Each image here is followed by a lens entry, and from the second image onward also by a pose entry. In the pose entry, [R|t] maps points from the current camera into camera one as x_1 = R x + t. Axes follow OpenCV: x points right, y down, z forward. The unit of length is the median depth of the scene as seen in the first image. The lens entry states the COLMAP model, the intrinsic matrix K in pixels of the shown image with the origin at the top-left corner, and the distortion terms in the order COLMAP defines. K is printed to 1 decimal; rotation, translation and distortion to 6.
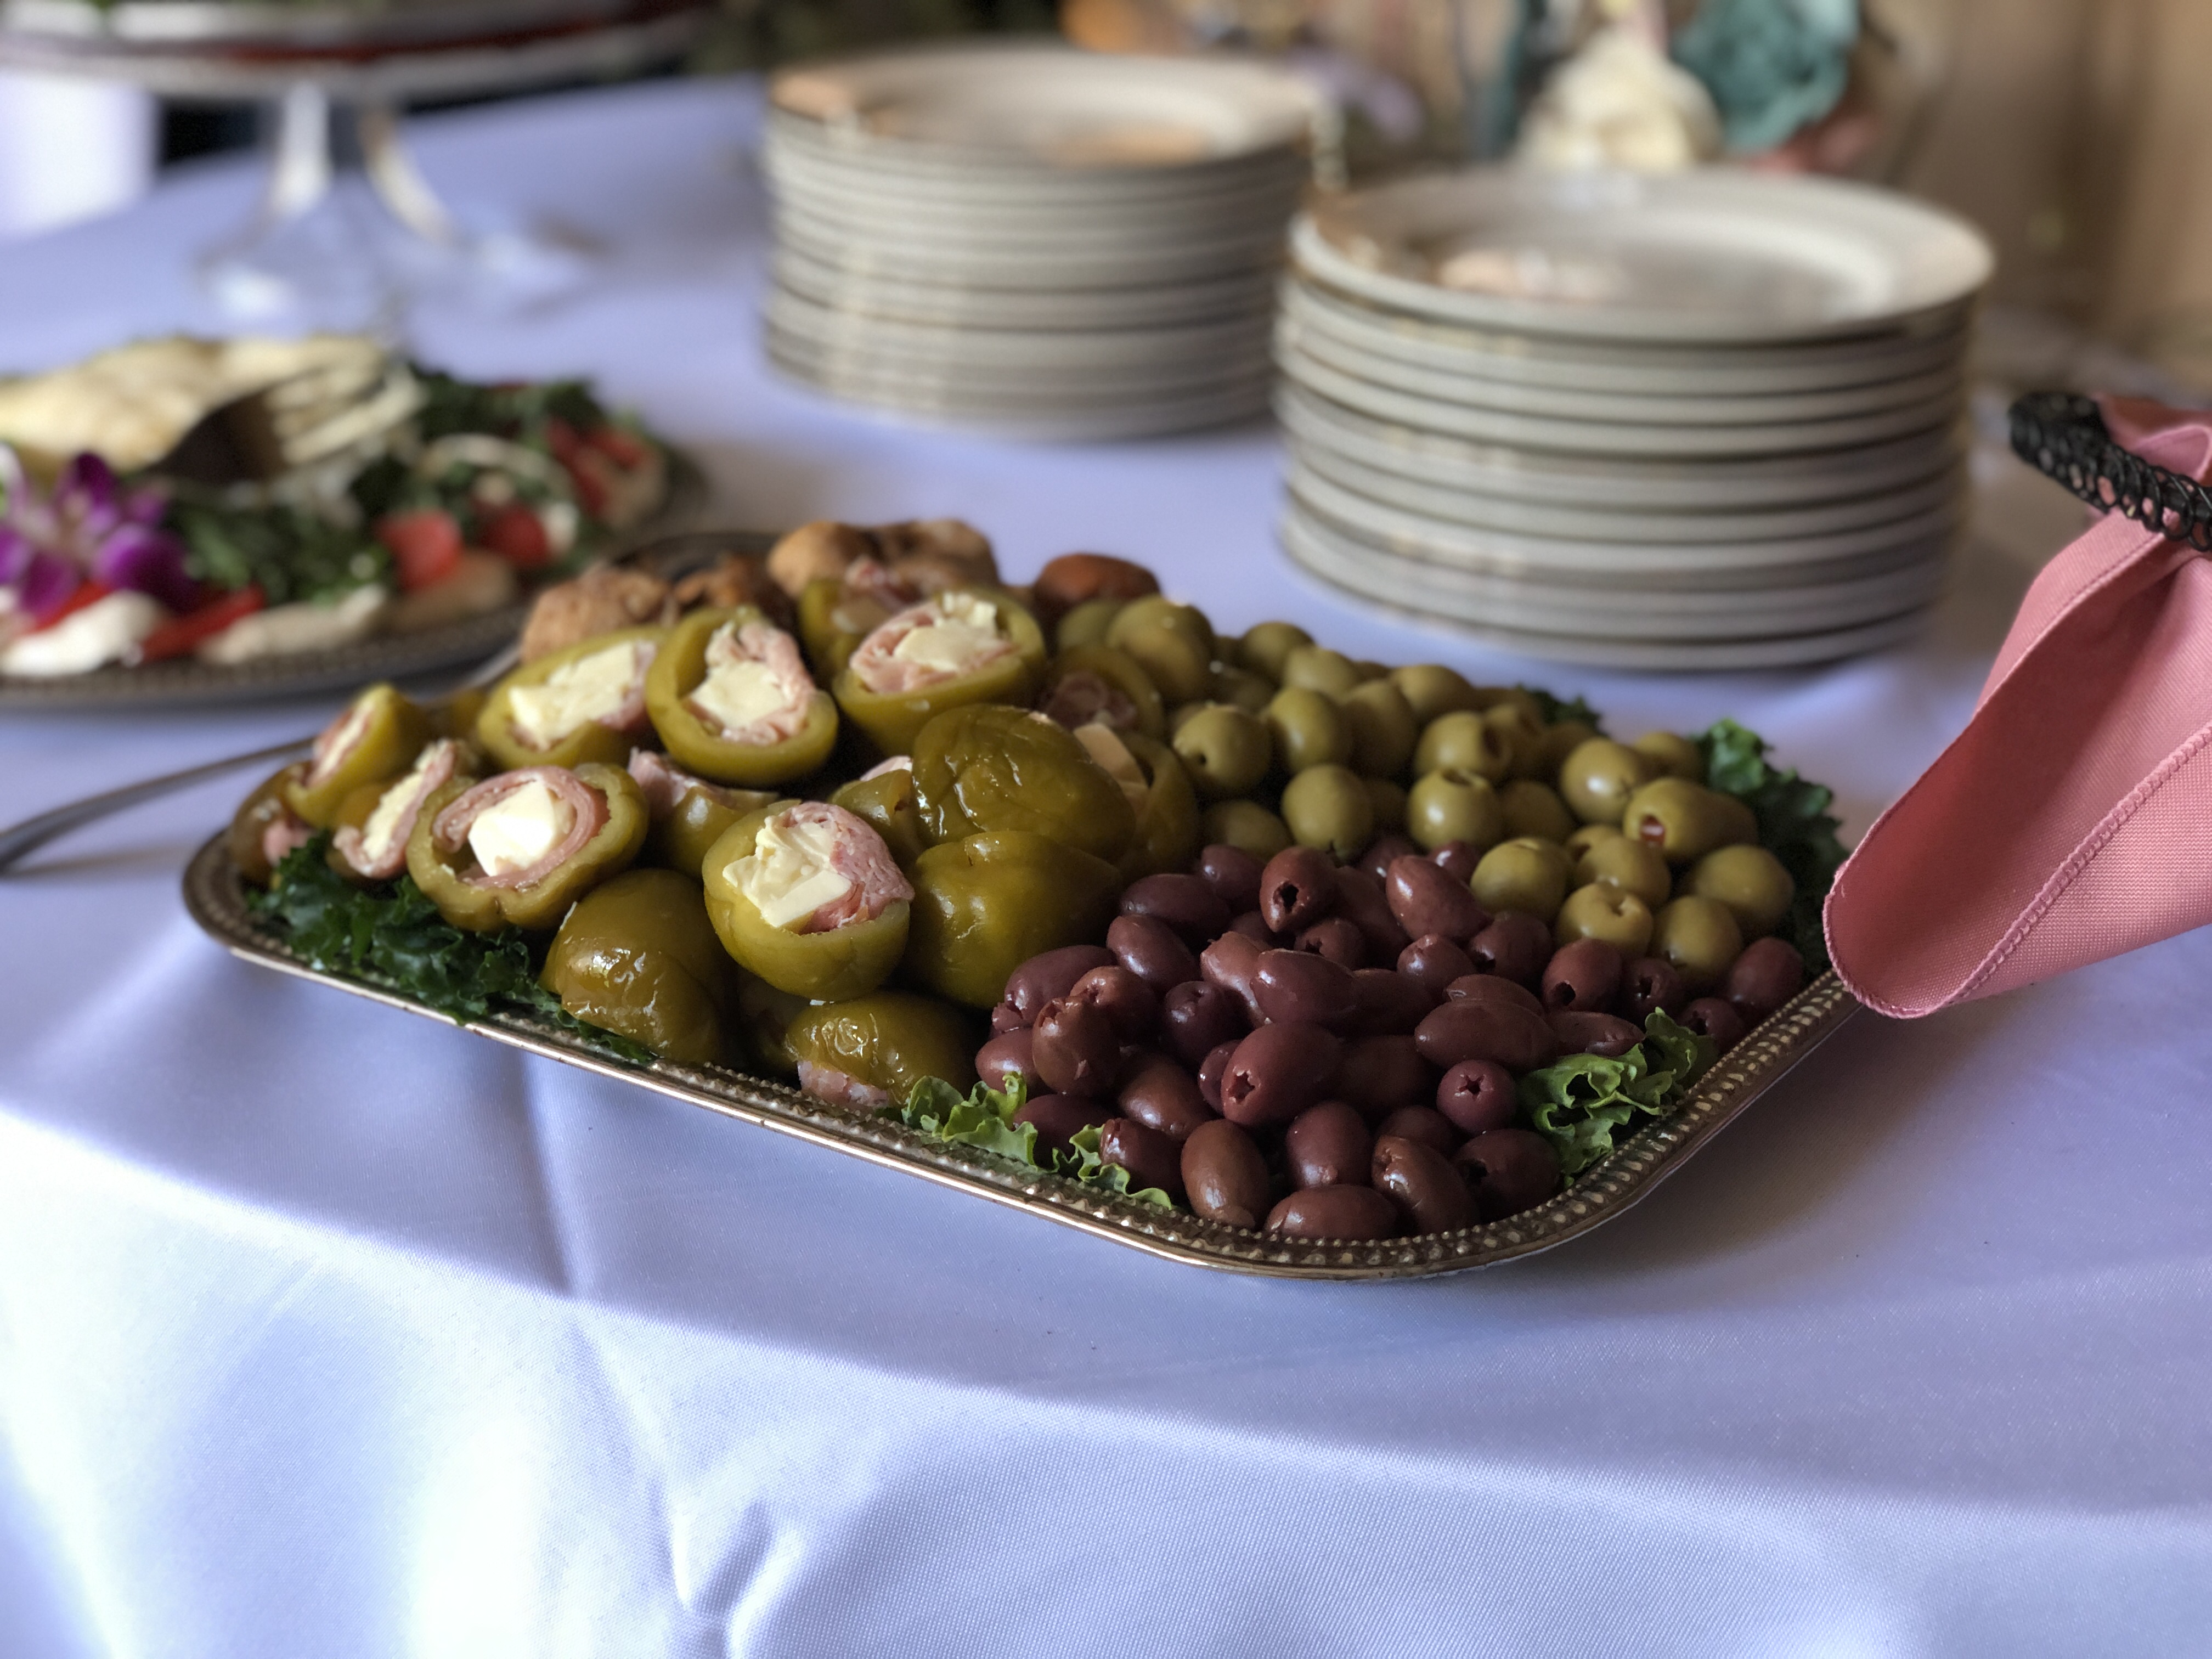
lens RADIAL K [[3362.3, 0, 1123.4], [0, 3362.3, 812.5], [0, 0, 1]] dist [0.049043, 0.000000]
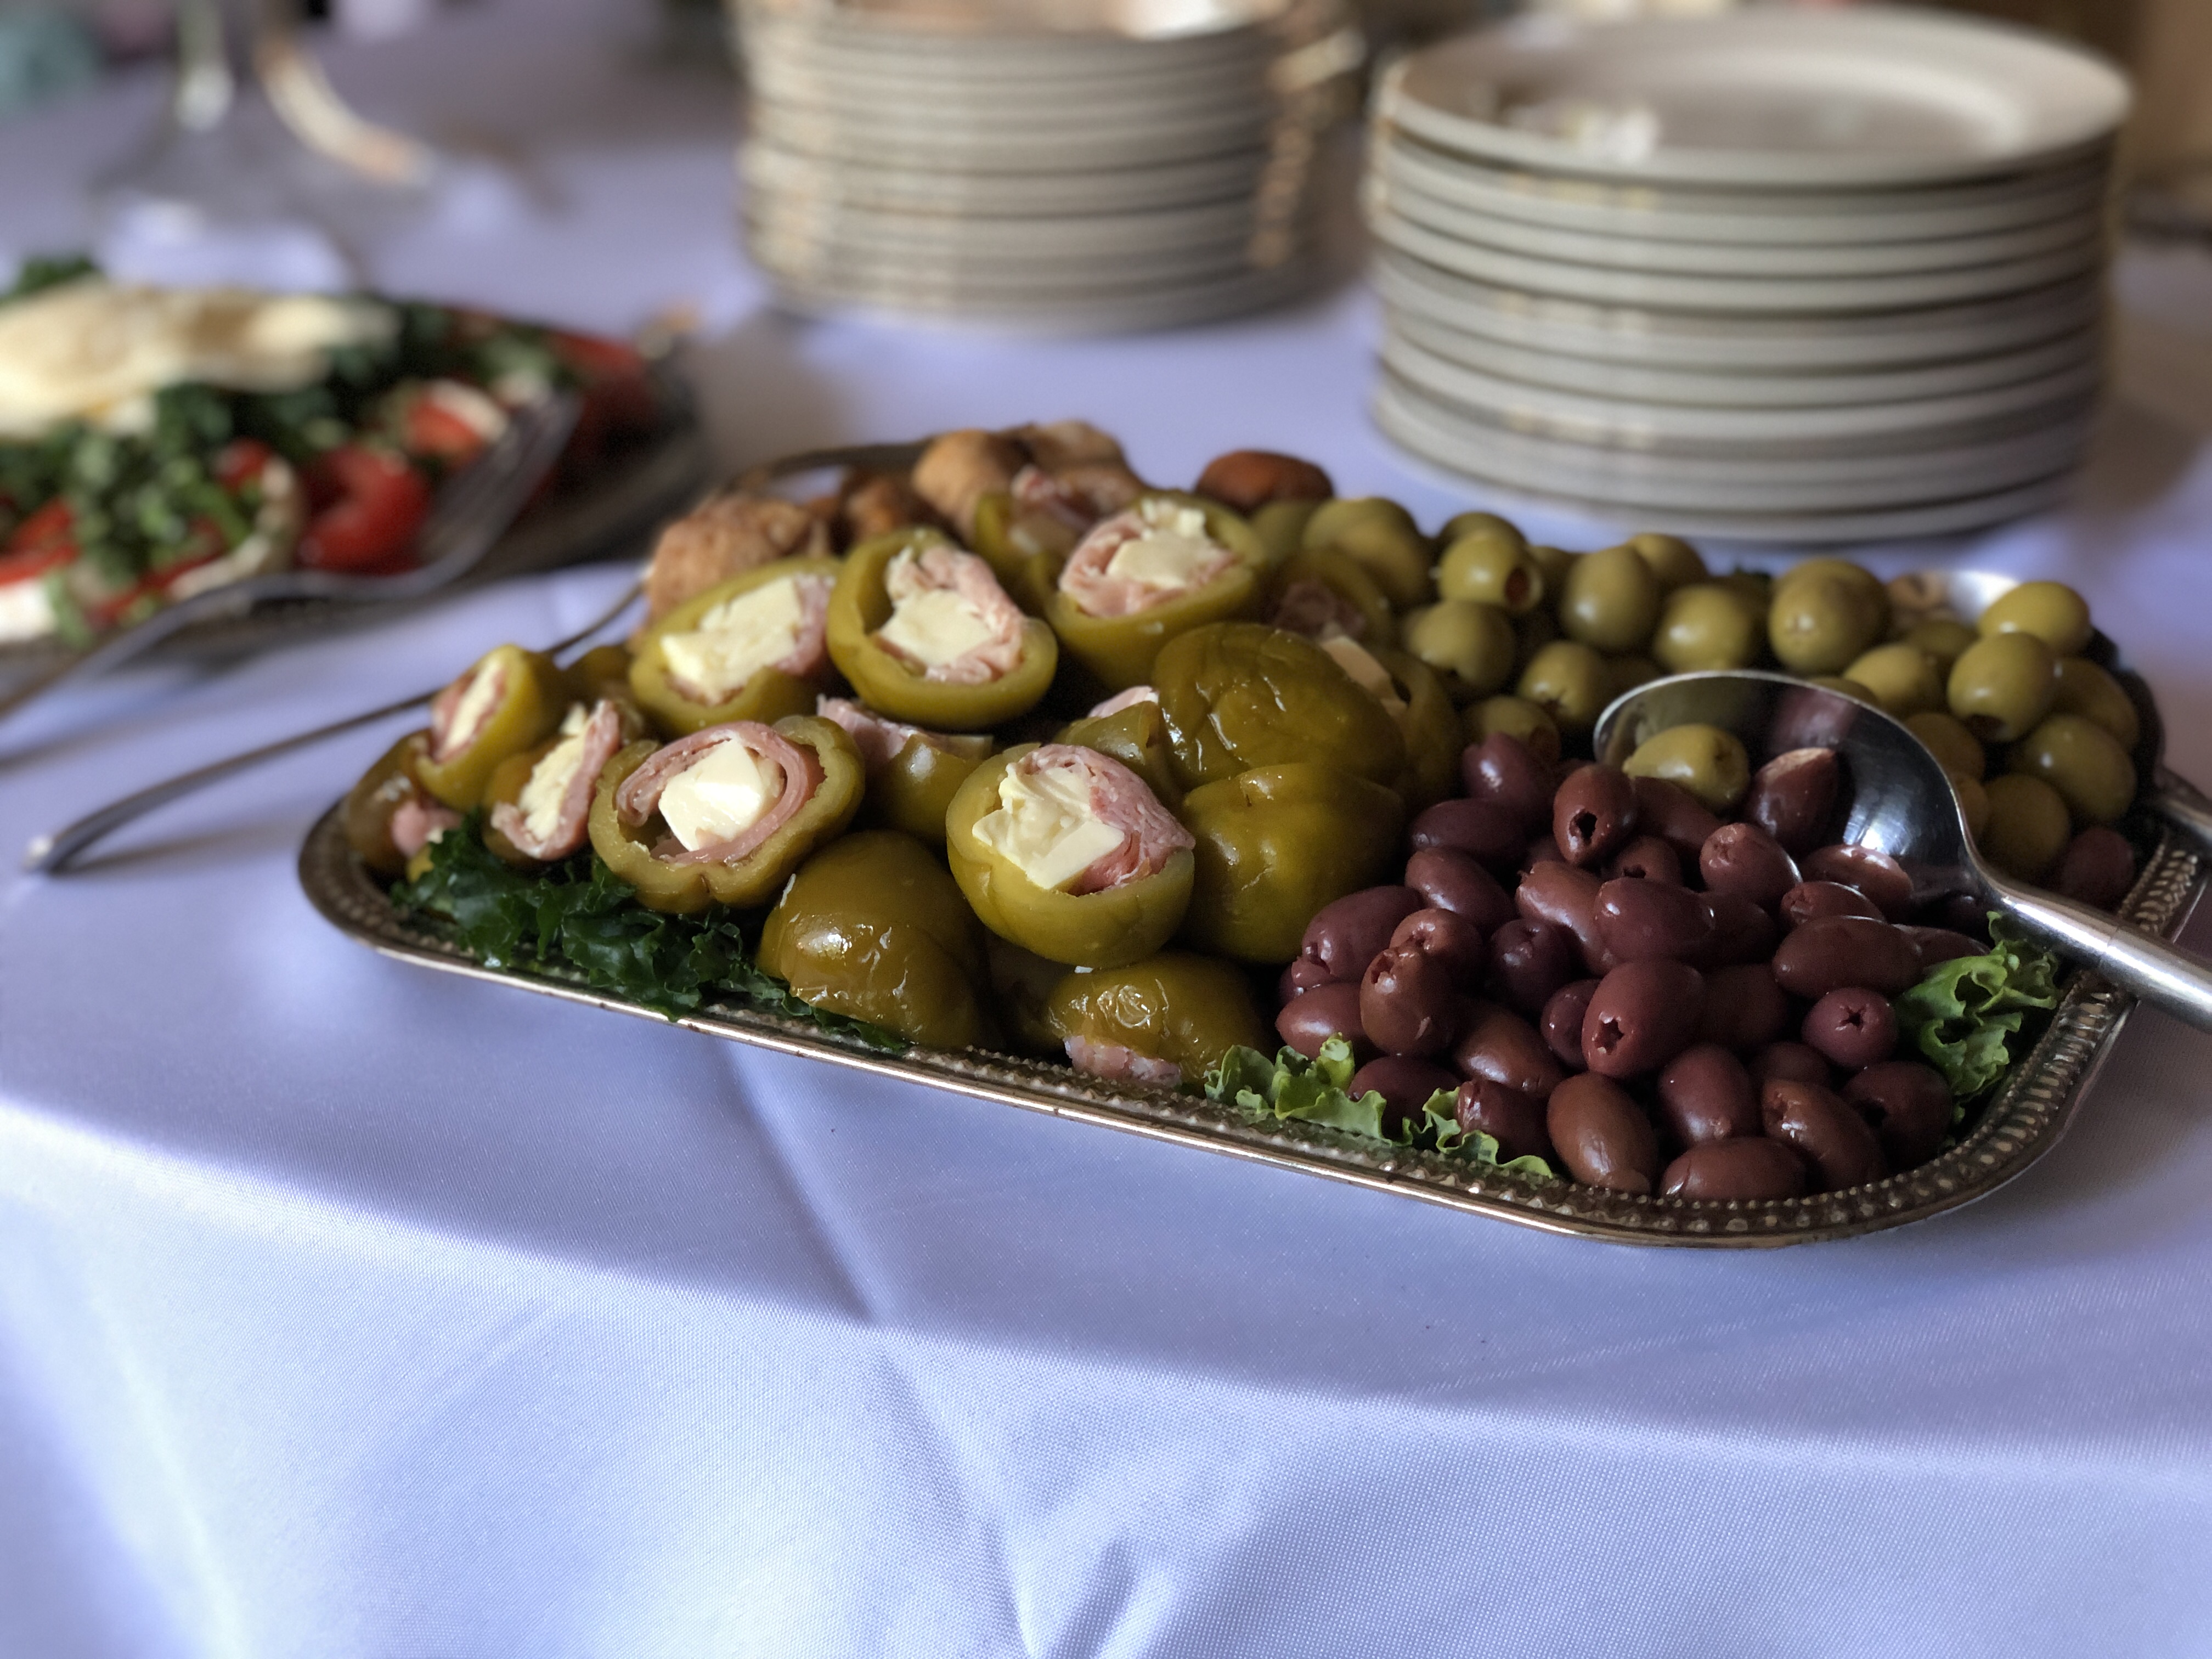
lens RADIAL K [[3362.3, 0, 1090.6], [0, 3362.3, 850.3], [0, 0, 1]] dist [0.049043, 0.000000]
pose [[0.995799, -0.064731, 0.064770, -0.144155], [0.062056, 0.997167, 0.042500, -0.012547], [-0.067338, -0.038302, 0.996995, 0.114615]]
